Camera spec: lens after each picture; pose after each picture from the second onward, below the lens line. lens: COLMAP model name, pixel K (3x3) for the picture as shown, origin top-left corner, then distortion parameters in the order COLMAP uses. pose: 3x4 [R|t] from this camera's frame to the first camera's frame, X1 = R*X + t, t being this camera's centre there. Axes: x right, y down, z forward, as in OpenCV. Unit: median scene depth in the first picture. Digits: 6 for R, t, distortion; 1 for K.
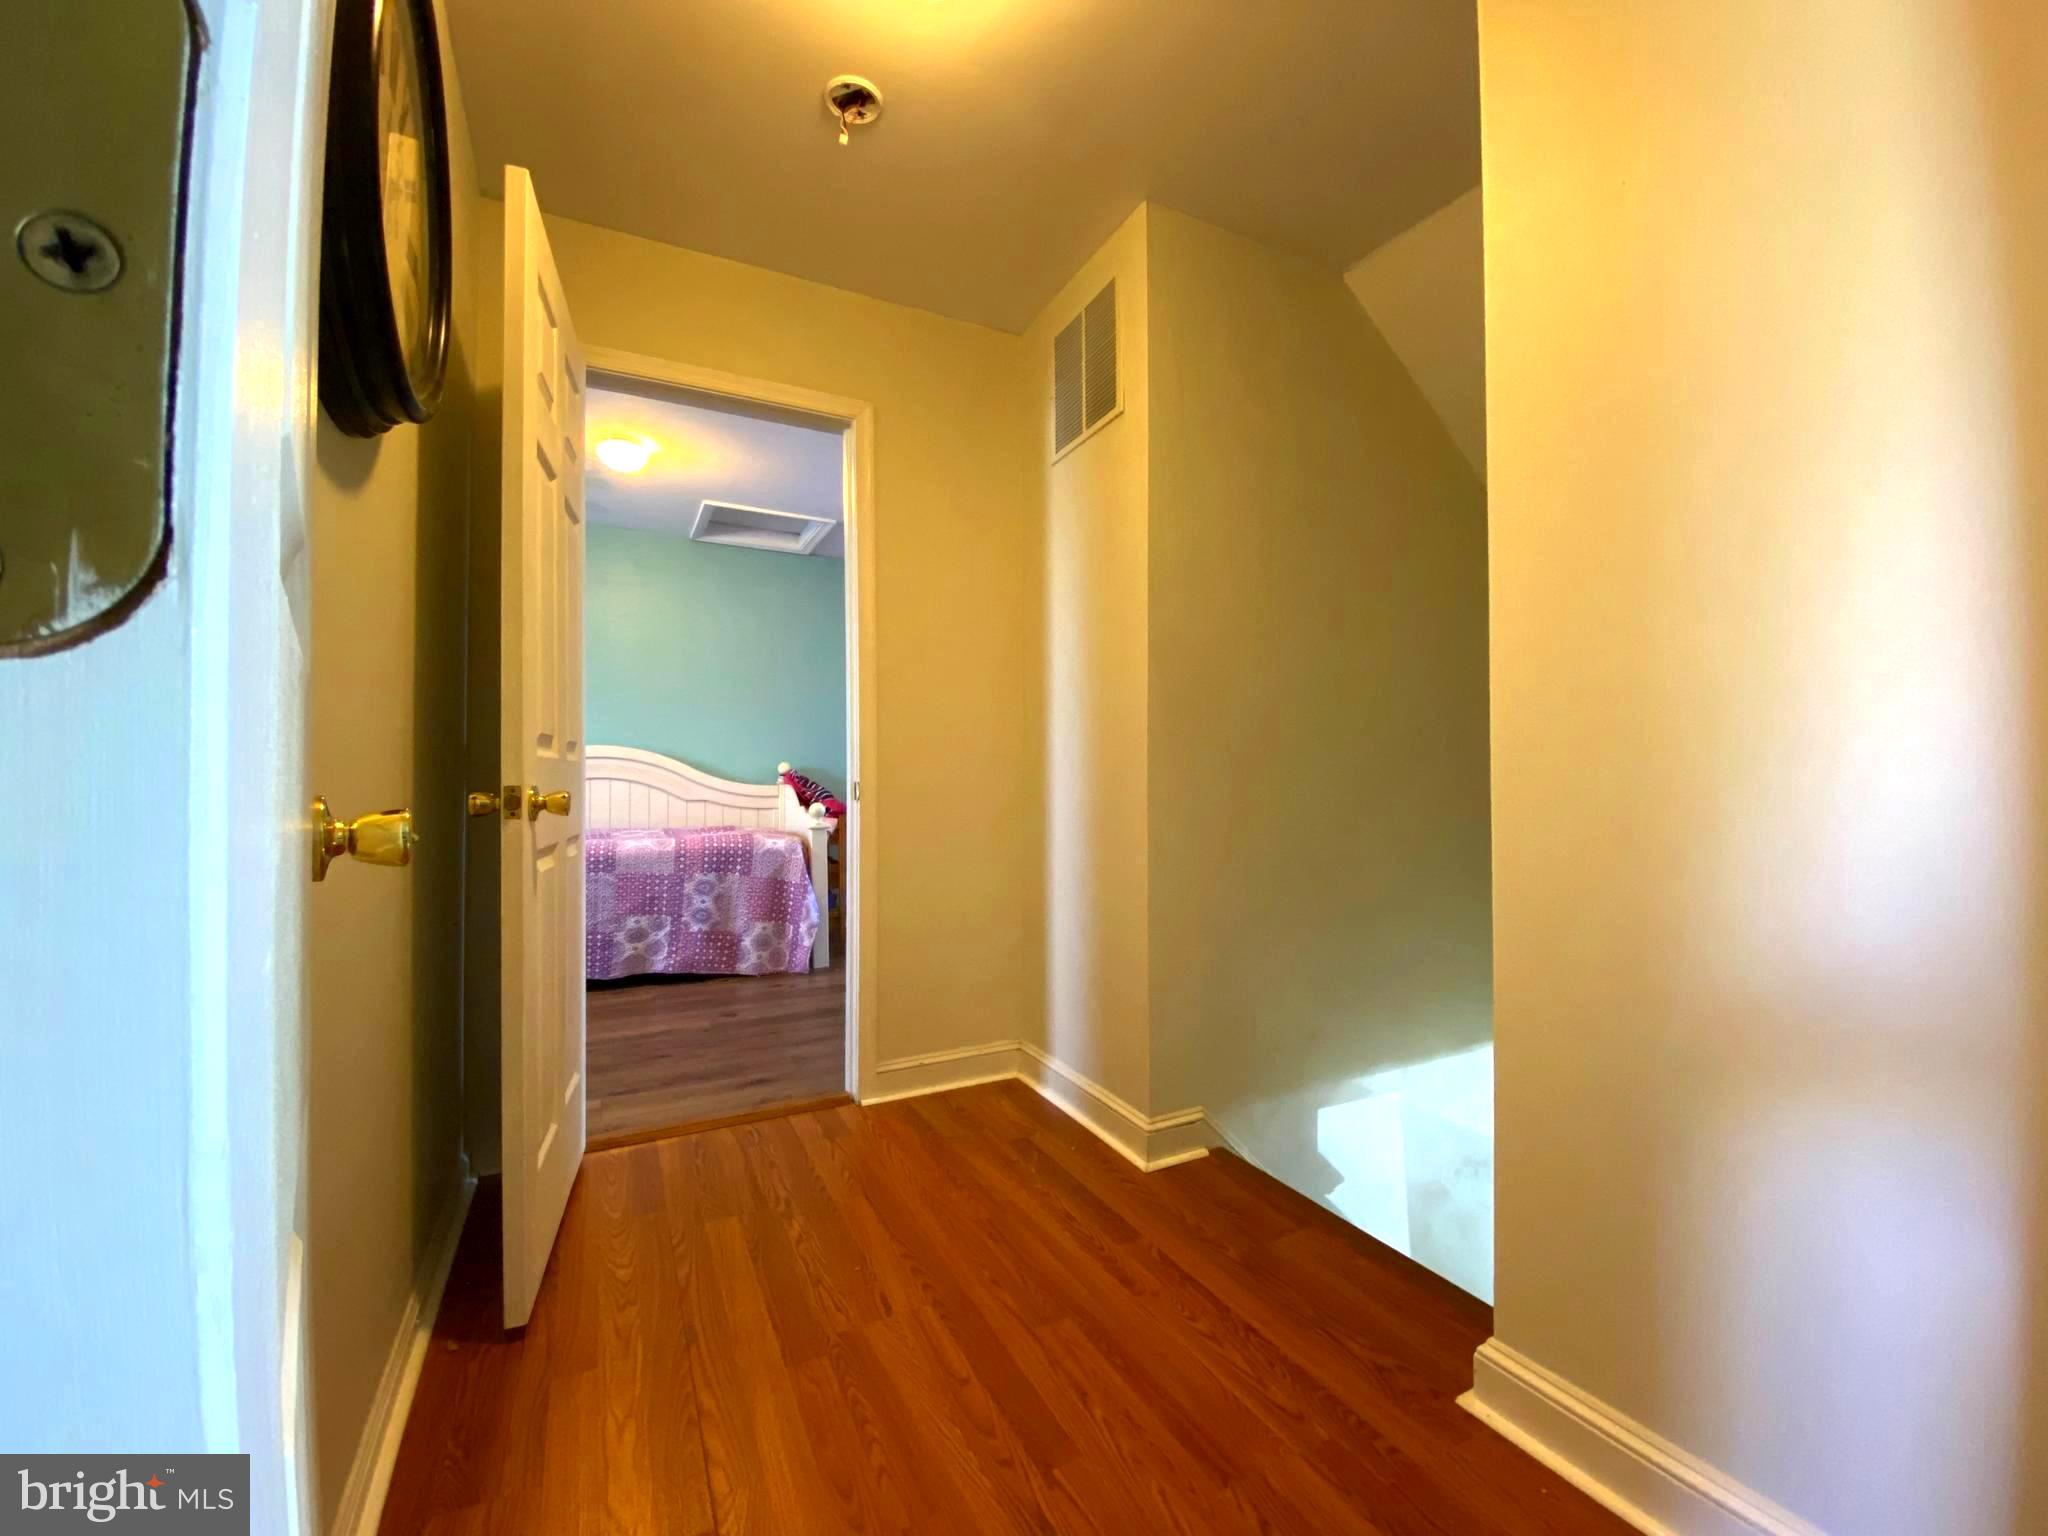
lens RADIAL K [[817.7, 0, 1024.1], [0, 817.7, 774.1], [0, 0, 1]] dist [0.001135, -0.000487]
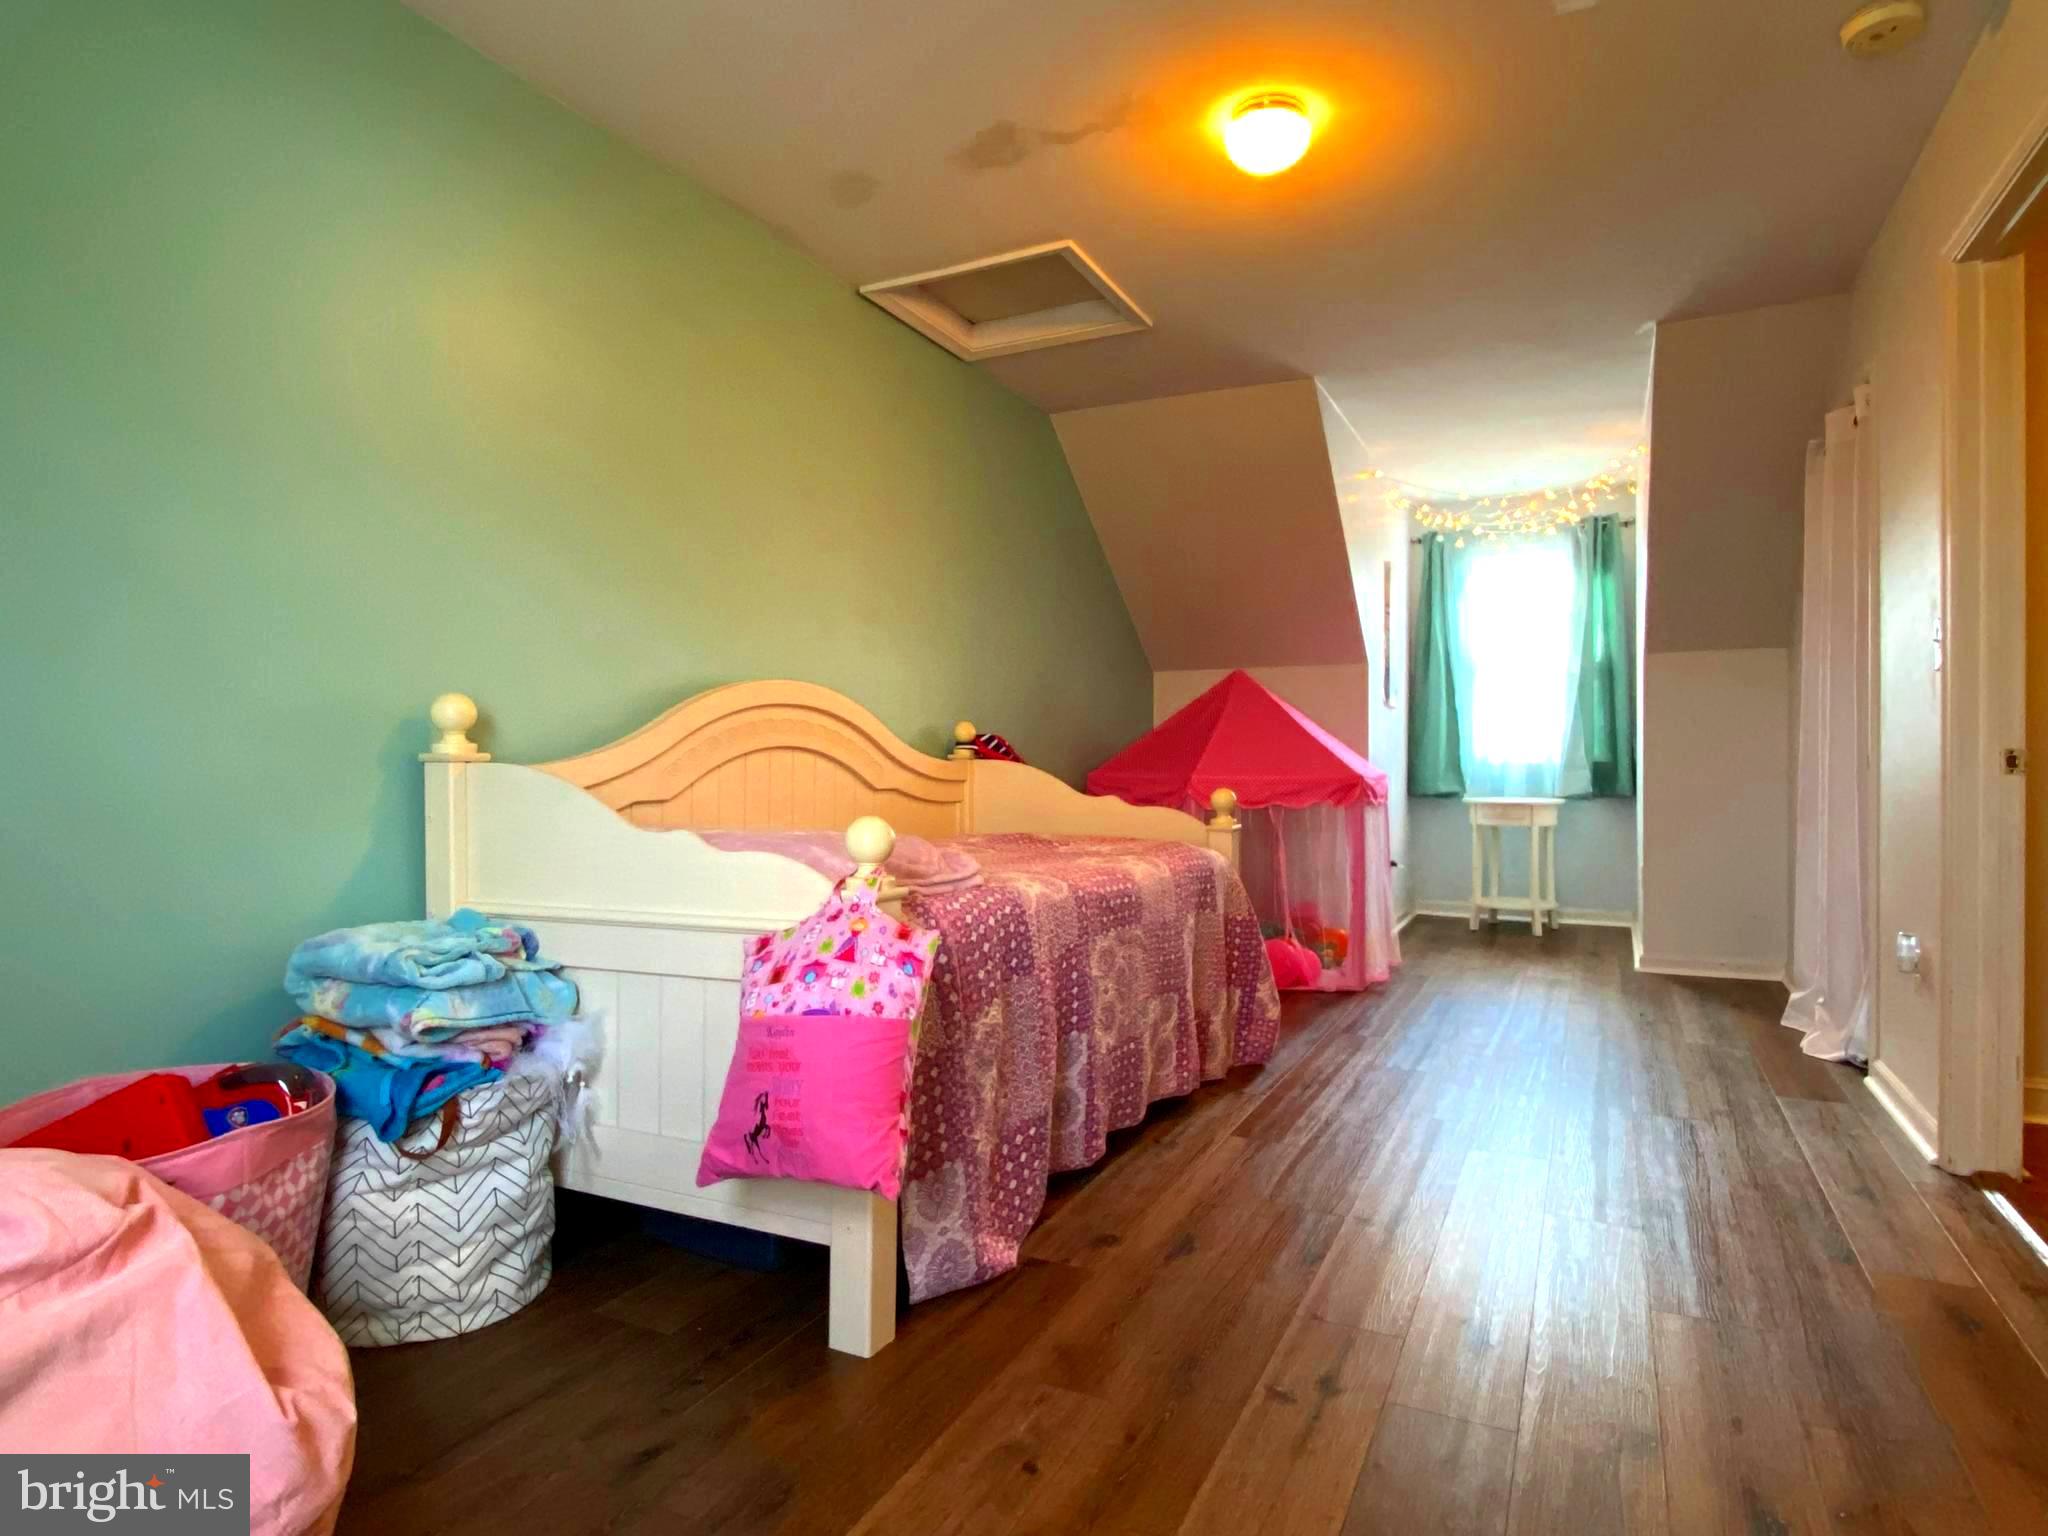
lens RADIAL K [[1146.1, 0, 1019.3], [0, 1146.1, 768.2], [0, 0, 1]] dist [0.002744, -0.006883]
pose [[0.820734, -0.005168, 0.571287, -0.945248], [-0.000133, 0.999957, 0.009237, 0.014403], [-0.571311, -0.007657, 0.820698, 0.419318]]
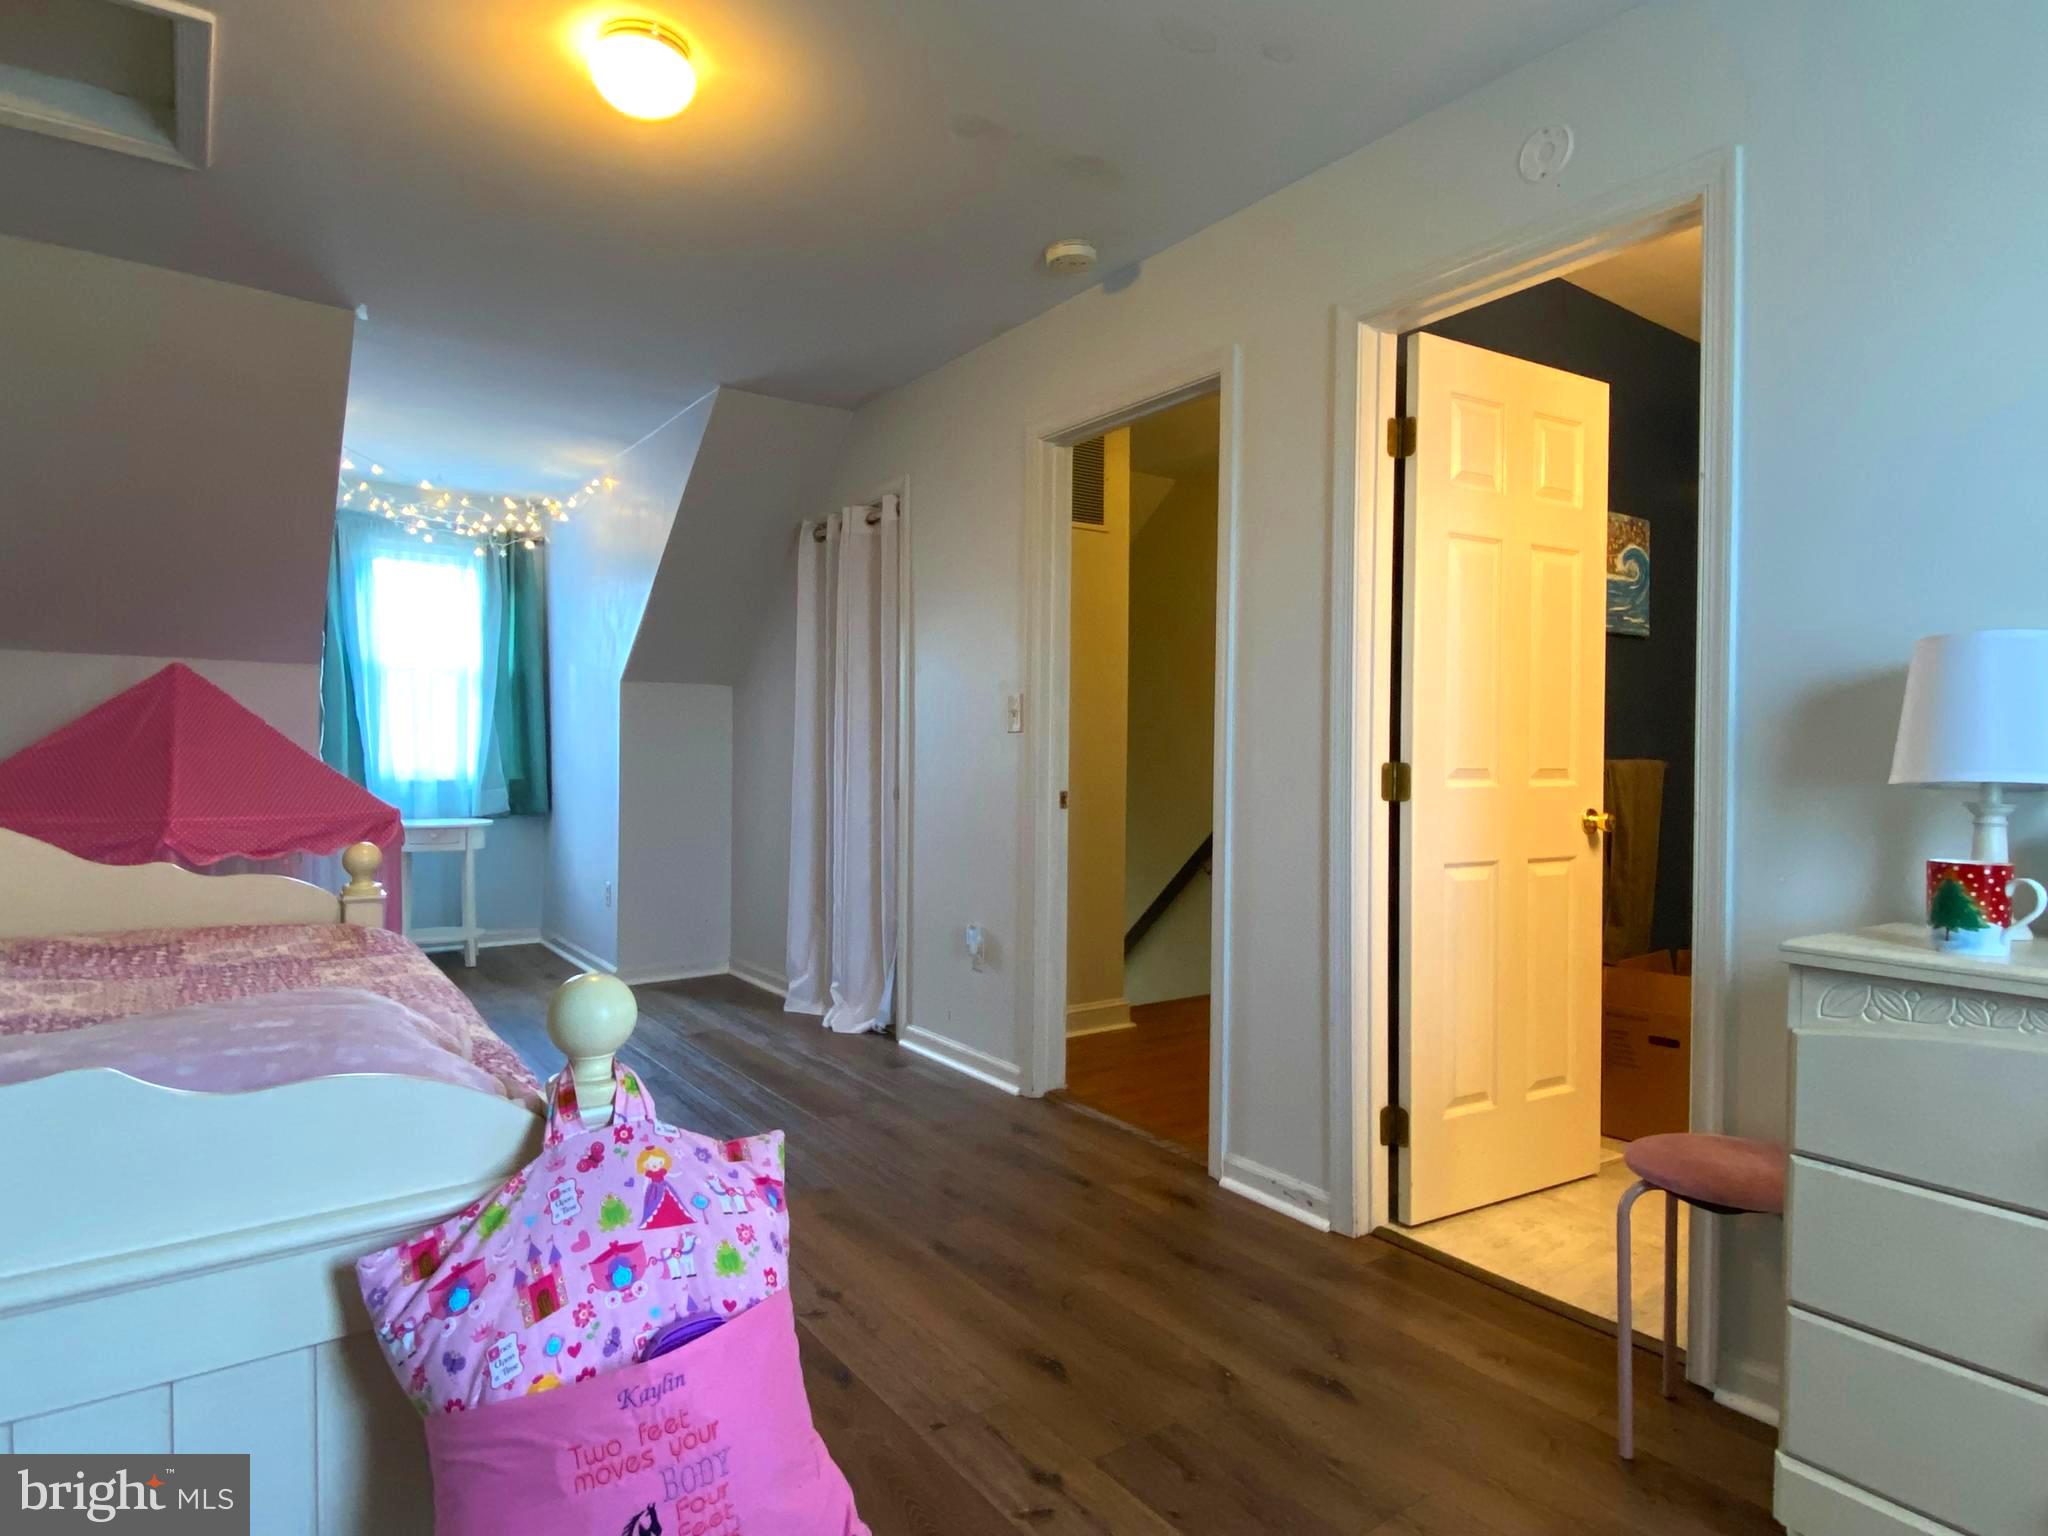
lens RADIAL K [[1146.1, 0, 1025.8], [0, 1146.1, 769.1], [0, 0, 1]] dist [0.002744, -0.006883]
pose [[-0.153590, -0.014140, 0.988033, -1.023729], [-0.011811, 0.999852, 0.012473, -0.018042], [-0.988064, -0.009754, -0.153735, 0.779663]]
